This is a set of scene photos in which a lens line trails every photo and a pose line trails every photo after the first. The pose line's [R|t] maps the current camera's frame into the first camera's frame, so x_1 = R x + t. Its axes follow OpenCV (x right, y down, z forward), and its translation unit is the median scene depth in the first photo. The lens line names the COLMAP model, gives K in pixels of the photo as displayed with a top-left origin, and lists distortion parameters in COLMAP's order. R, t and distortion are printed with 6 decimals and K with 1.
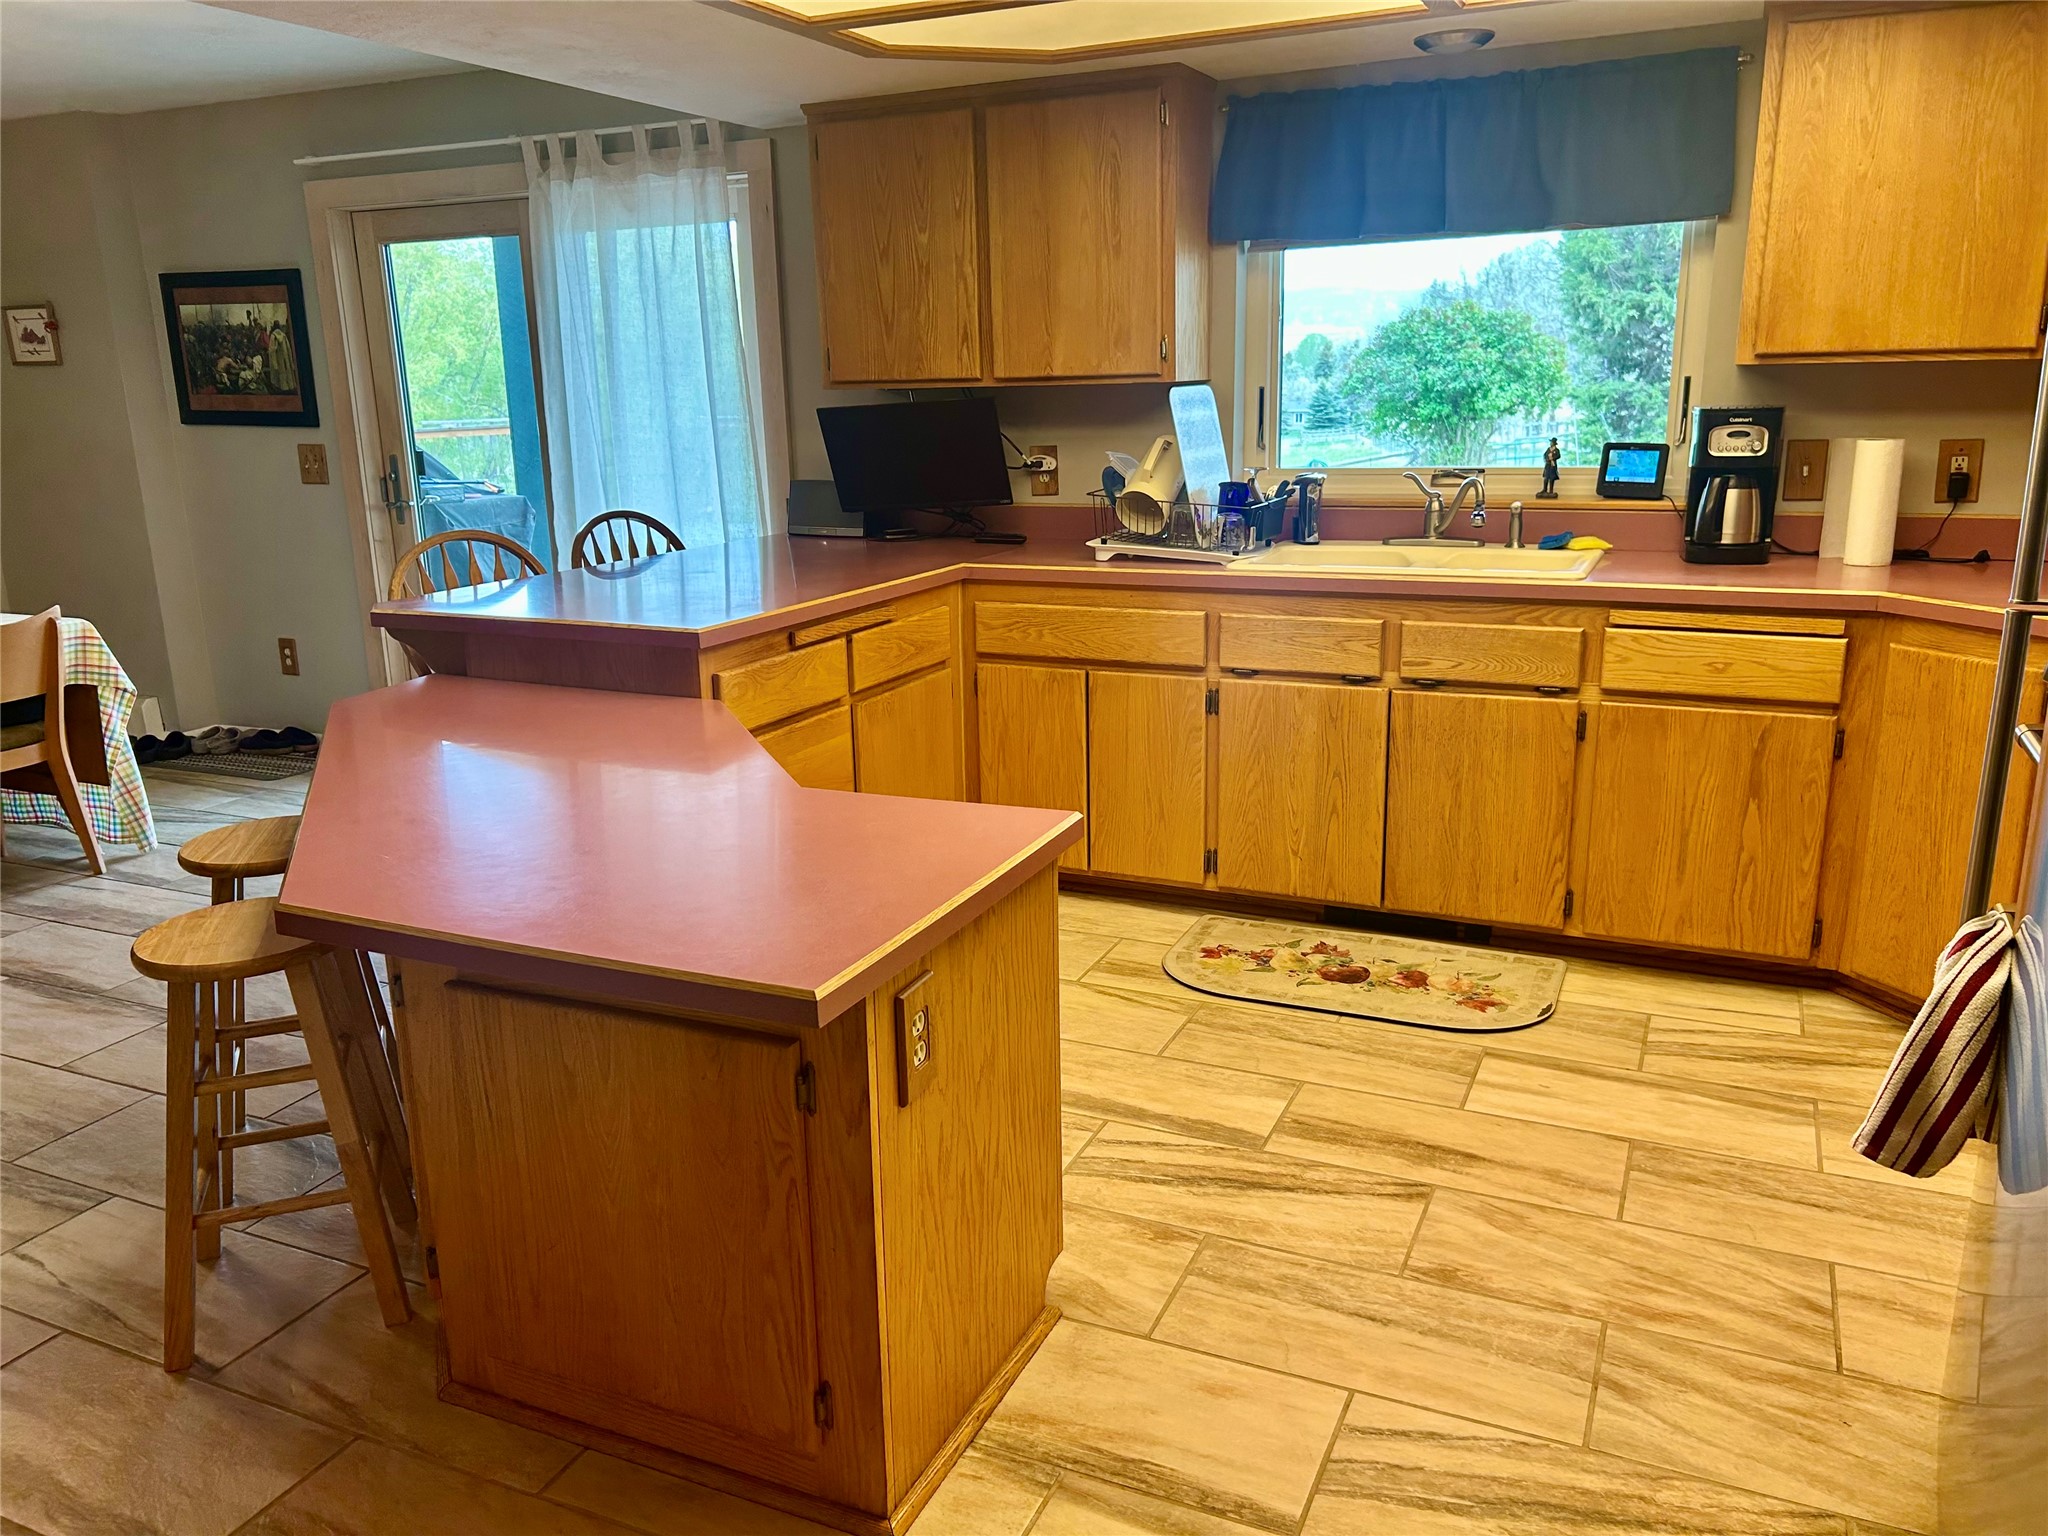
lens RADIAL K [[1533.9, 0, 1024.0], [0, 1533.9, 768.0], [0, 0, 1]] dist [0.006581, 0.001911]
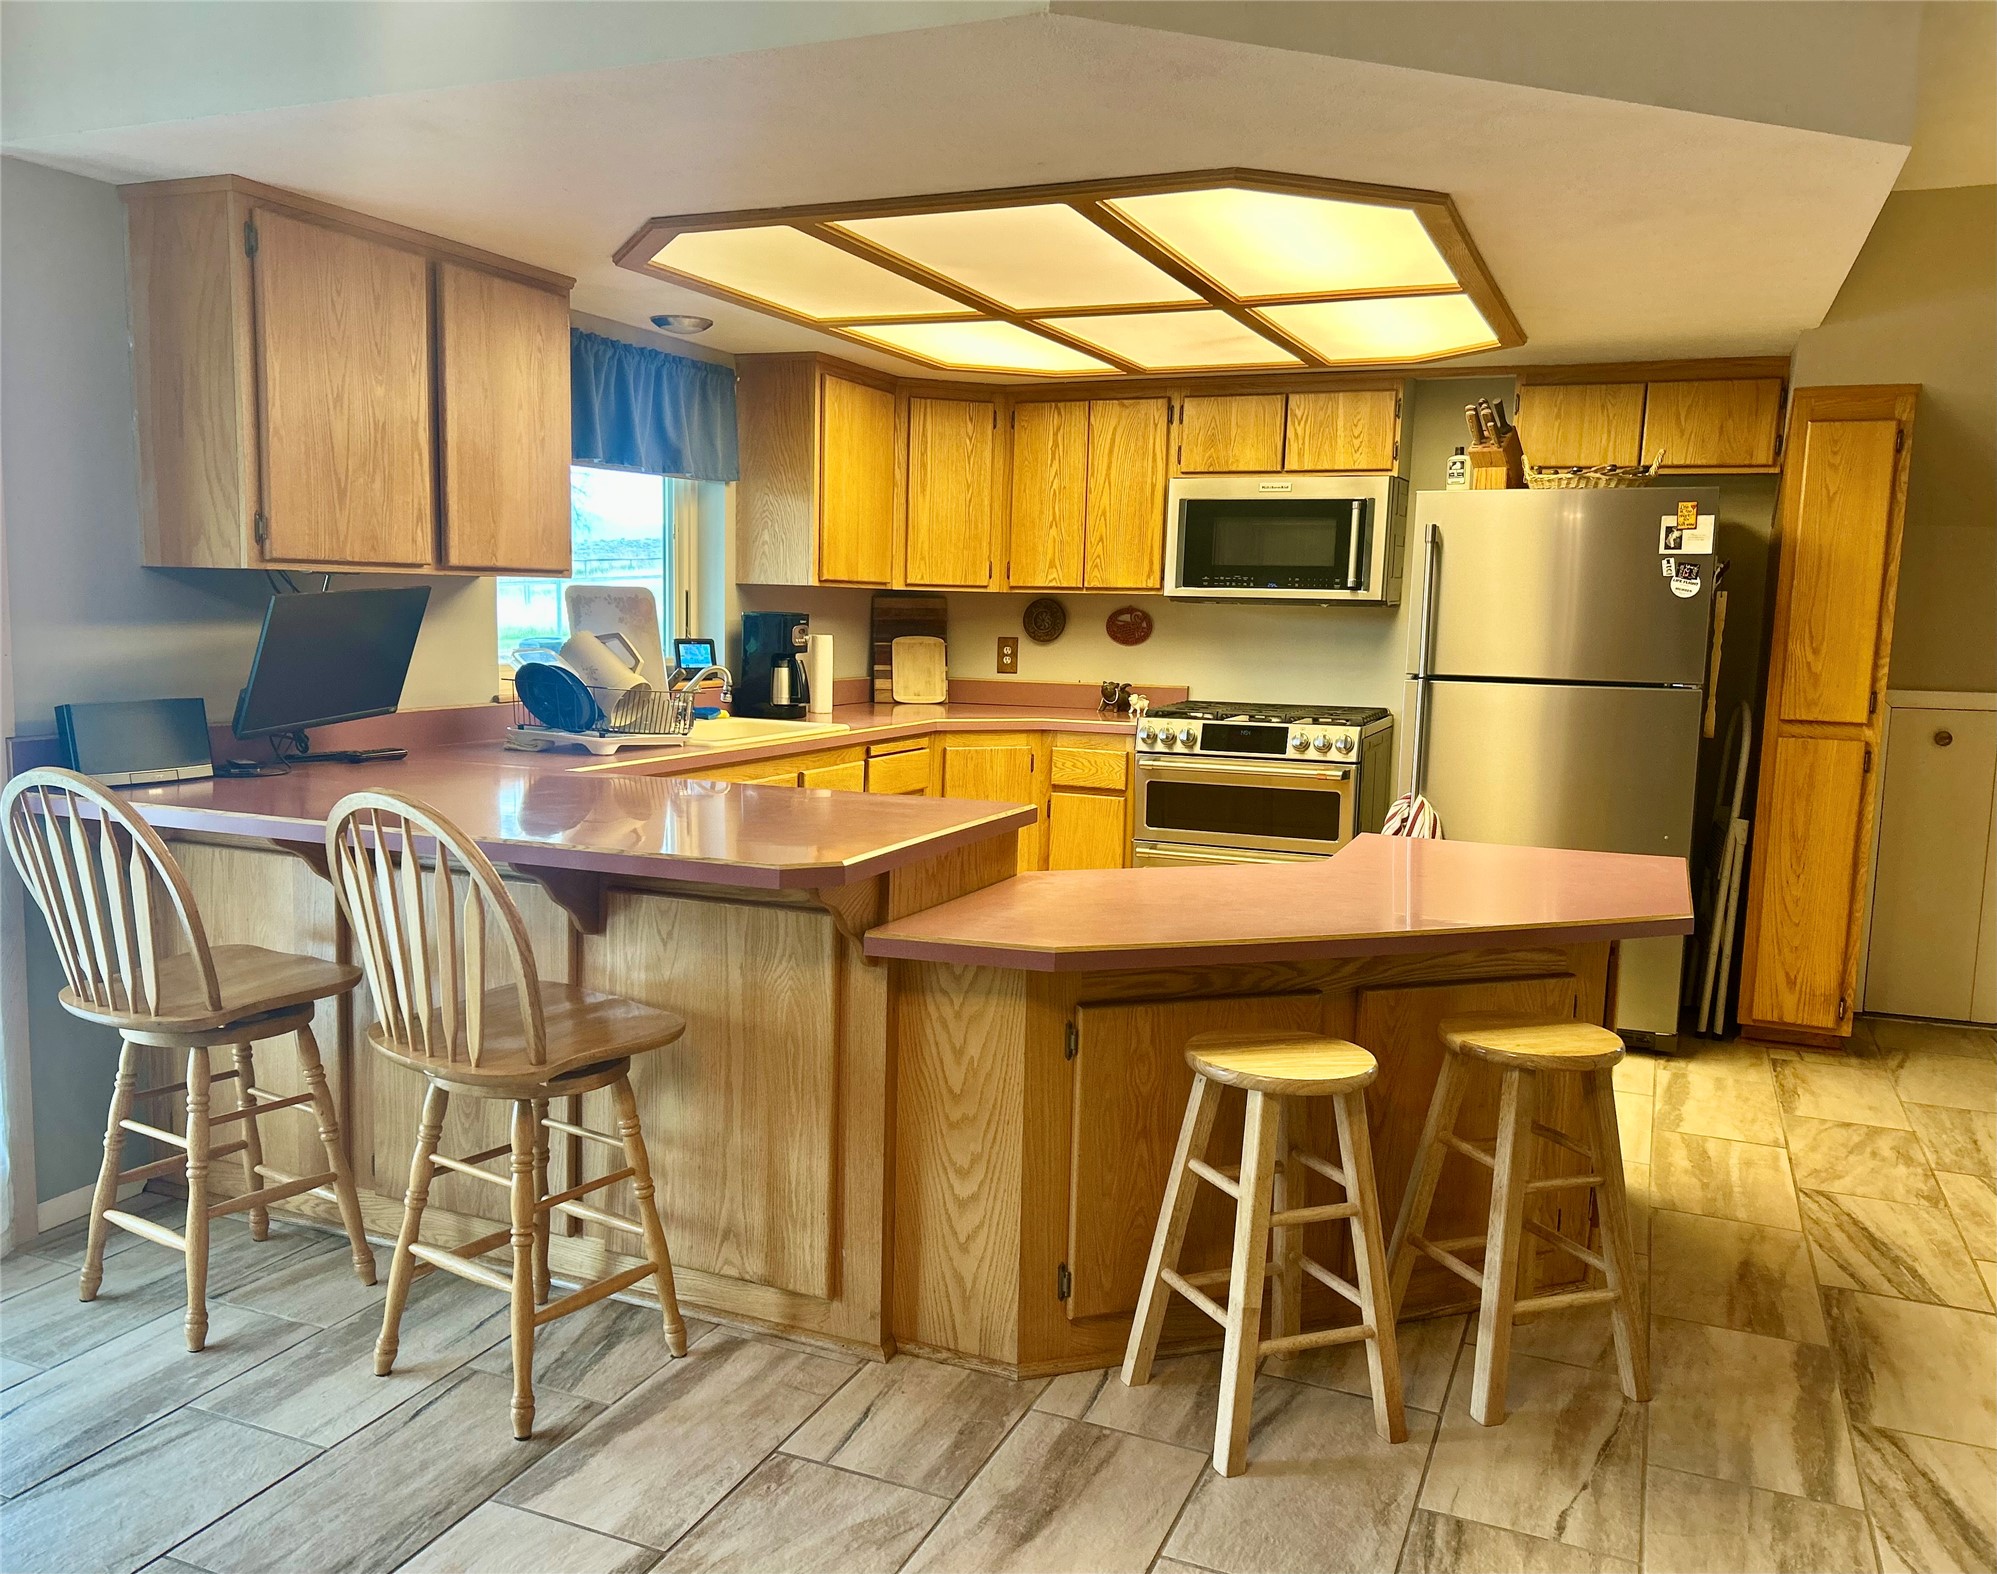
lens RADIAL K [[1533.9, 0, 998.5], [0, 1533.9, 787.0], [0, 0, 1]] dist [0.181424, 0.000822]
pose [[-0.032324, -0.097483, 0.994712, -0.972943], [0.232993, 0.967078, 0.102347, -0.159945], [-0.971941, 0.235070, -0.008547, 0.770661]]
